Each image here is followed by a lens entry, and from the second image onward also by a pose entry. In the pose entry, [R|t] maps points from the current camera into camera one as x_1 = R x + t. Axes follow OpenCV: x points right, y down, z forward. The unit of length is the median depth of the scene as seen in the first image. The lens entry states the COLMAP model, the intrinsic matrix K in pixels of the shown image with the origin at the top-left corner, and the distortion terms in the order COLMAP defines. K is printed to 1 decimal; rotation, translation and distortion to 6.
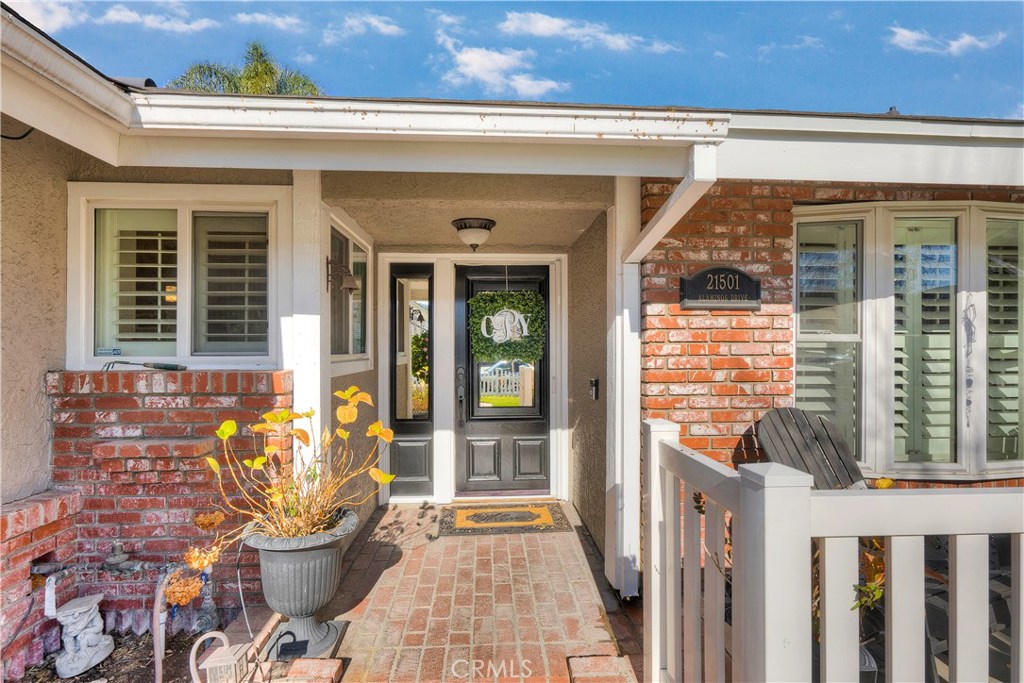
lens RADIAL K [[482.5, 0, 512.9], [0, 482.5, 342.7], [0, 0, 1]] dist [-0.004674, -0.000221]
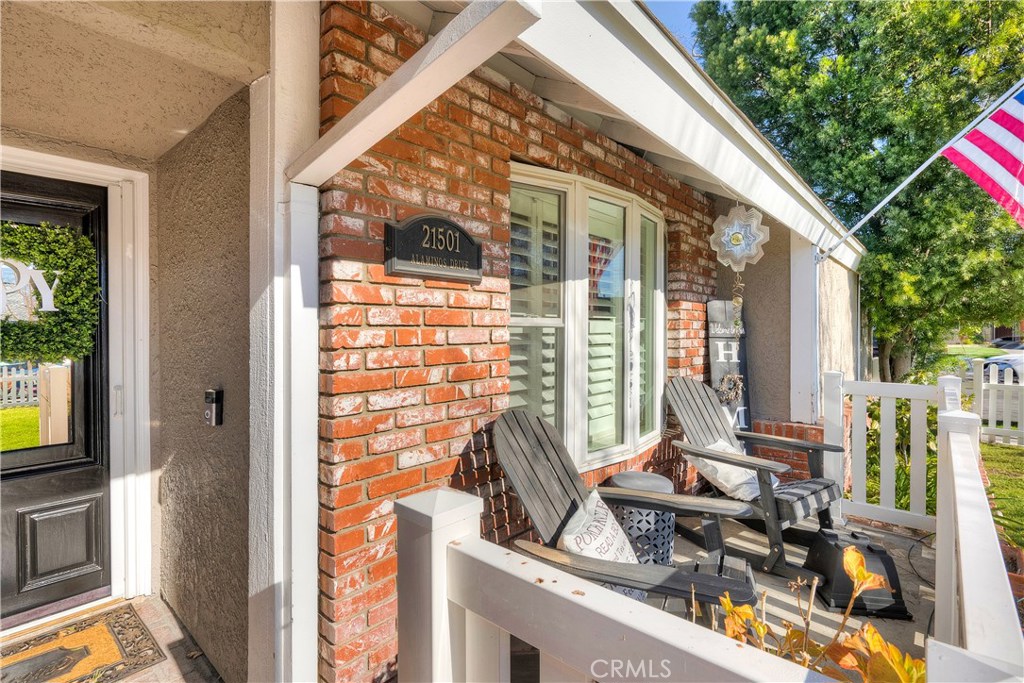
lens RADIAL K [[482.5, 0, 516.9], [0, 482.5, 331.2], [0, 0, 1]] dist [-0.004674, -0.000221]
pose [[0.703489, -0.001525, 0.710704, 0.019893], [-0.005838, 0.999952, 0.007925, -0.000429], [-0.710682, -0.009724, 0.703446, 0.427972]]
